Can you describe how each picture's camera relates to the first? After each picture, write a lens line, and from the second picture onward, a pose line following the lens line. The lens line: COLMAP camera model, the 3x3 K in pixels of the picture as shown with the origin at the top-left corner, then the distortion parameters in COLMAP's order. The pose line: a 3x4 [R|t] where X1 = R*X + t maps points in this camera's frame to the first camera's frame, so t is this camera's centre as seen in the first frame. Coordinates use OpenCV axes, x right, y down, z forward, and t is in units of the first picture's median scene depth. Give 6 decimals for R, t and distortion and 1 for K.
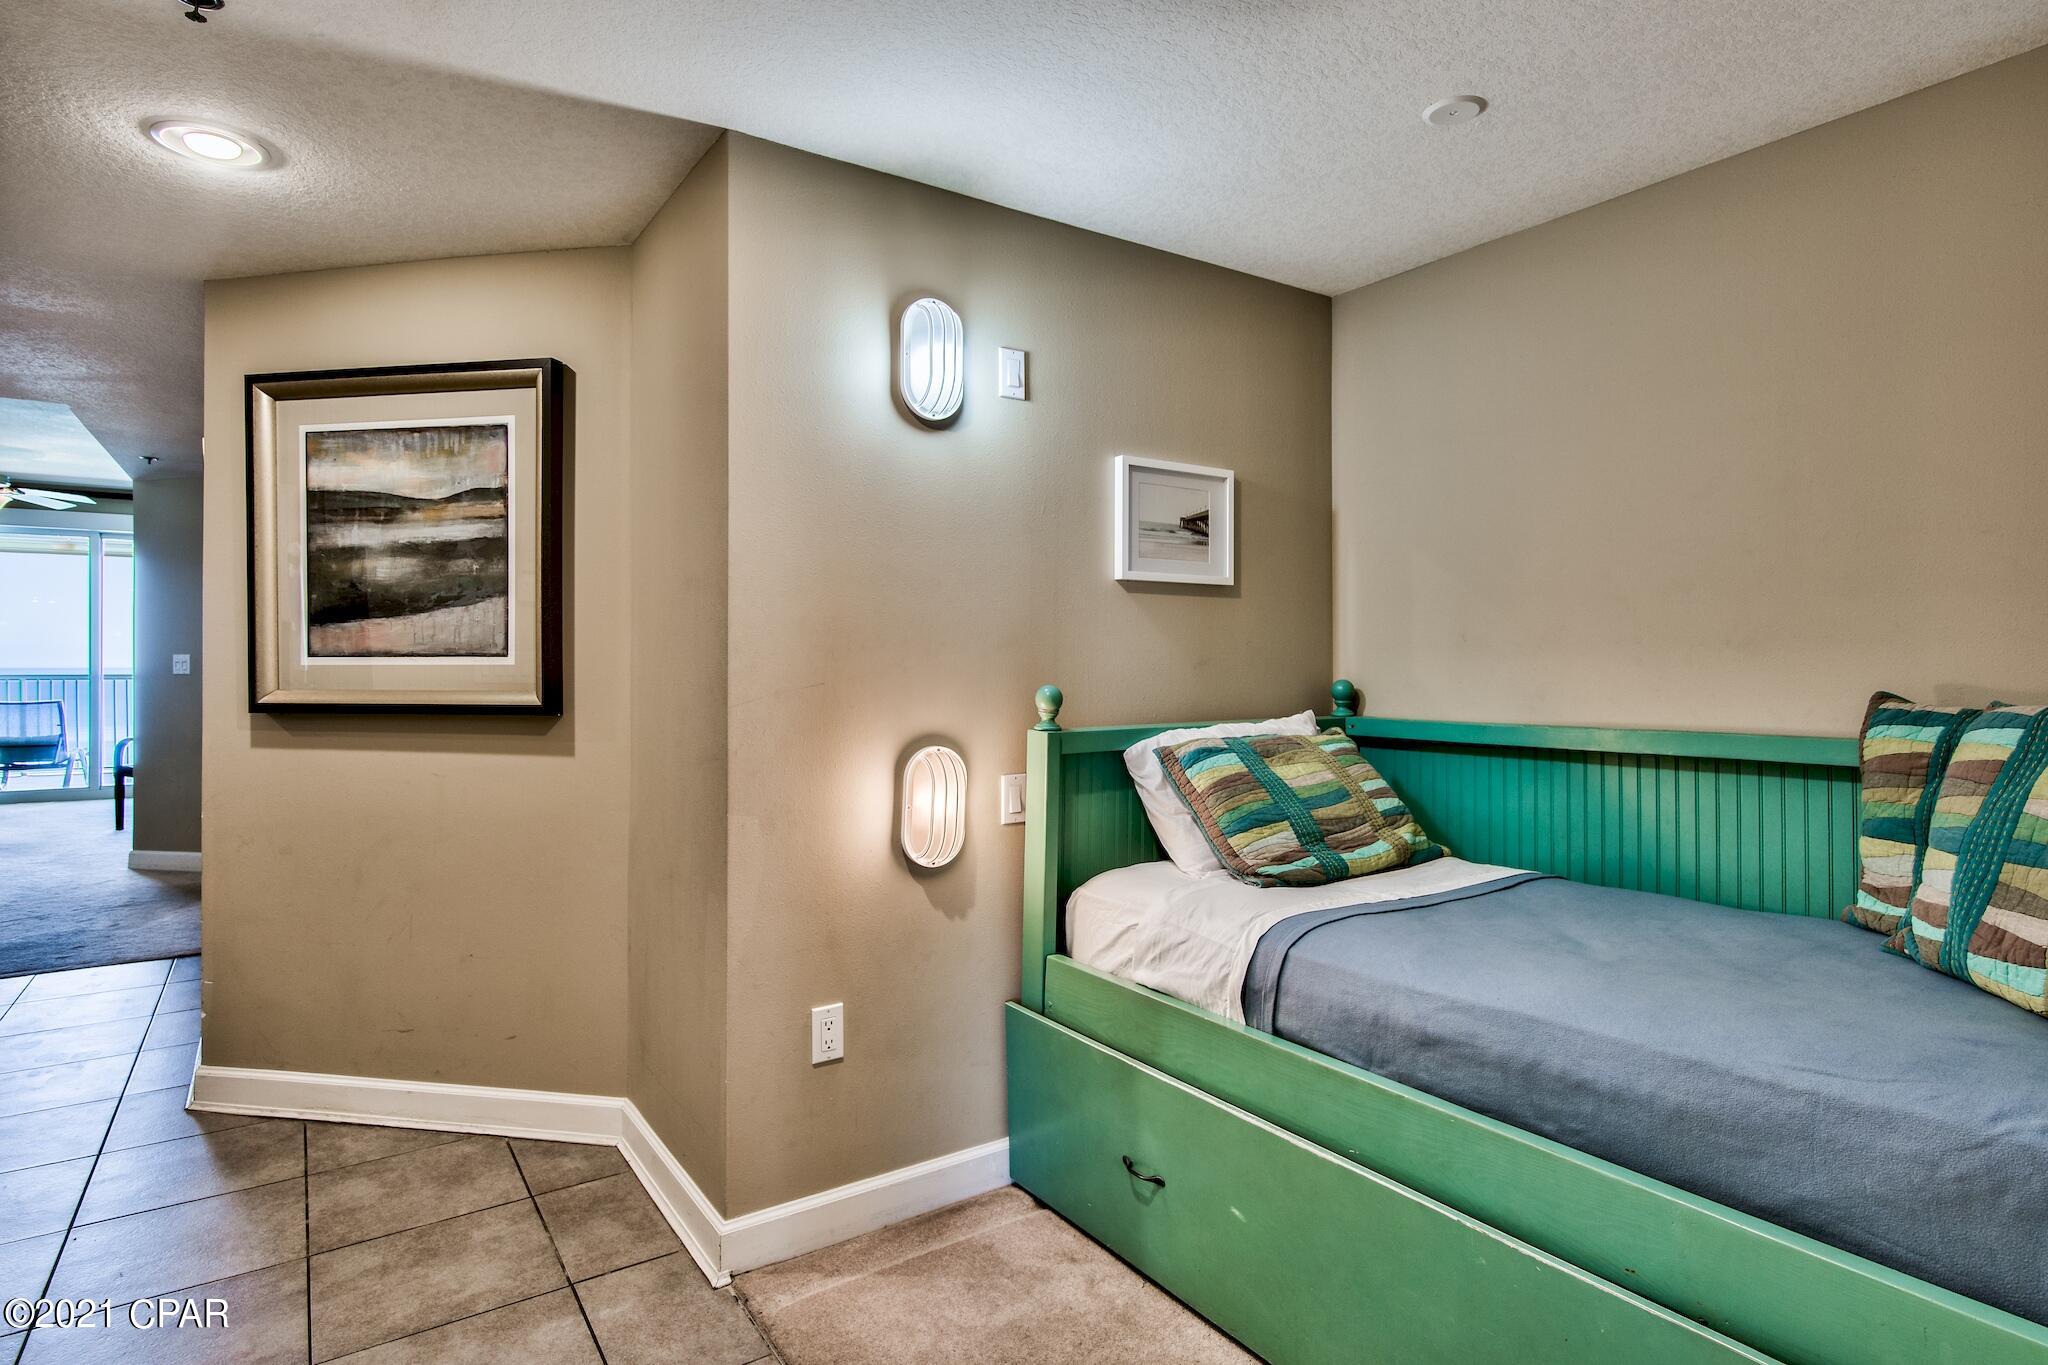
lens RADIAL K [[1119.6, 0, 1000.5], [0, 1119.6, 650.6], [0, 0, 1]] dist [0.006335, -0.002387]
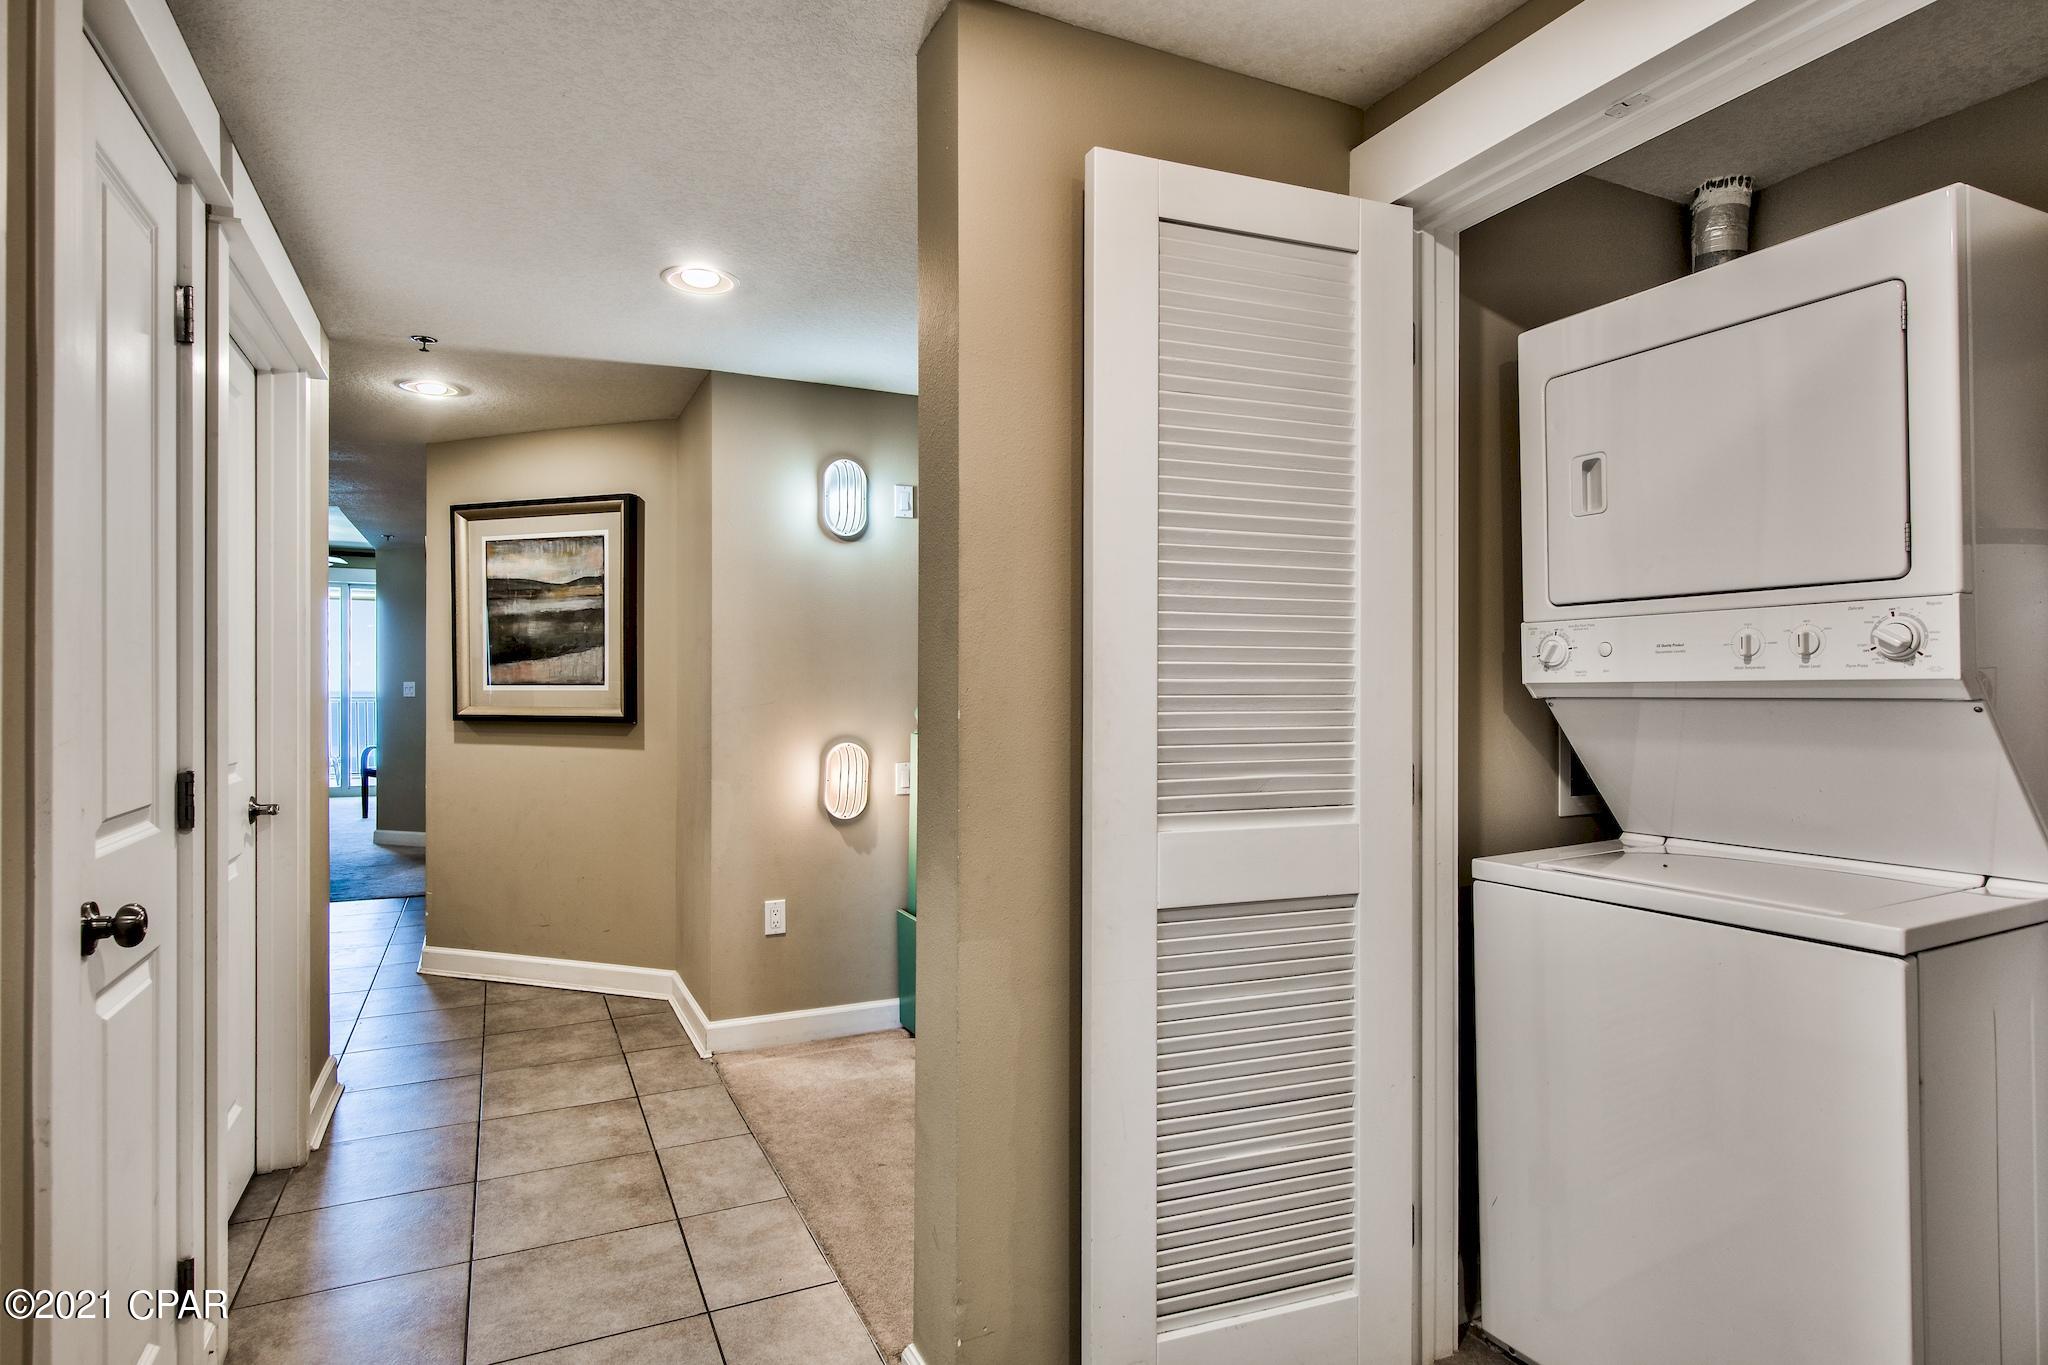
lens RADIAL K [[1234.3, 0, 1025.8], [0, 1234.3, 681.2], [0, 0, 1]] dist [0.004394, 0.002279]
pose [[0.986689, 0.001404, -0.162610, 0.419544], [-0.000606, 0.999988, 0.004959, -0.009153], [0.162615, -0.004794, 0.986678, -0.599922]]
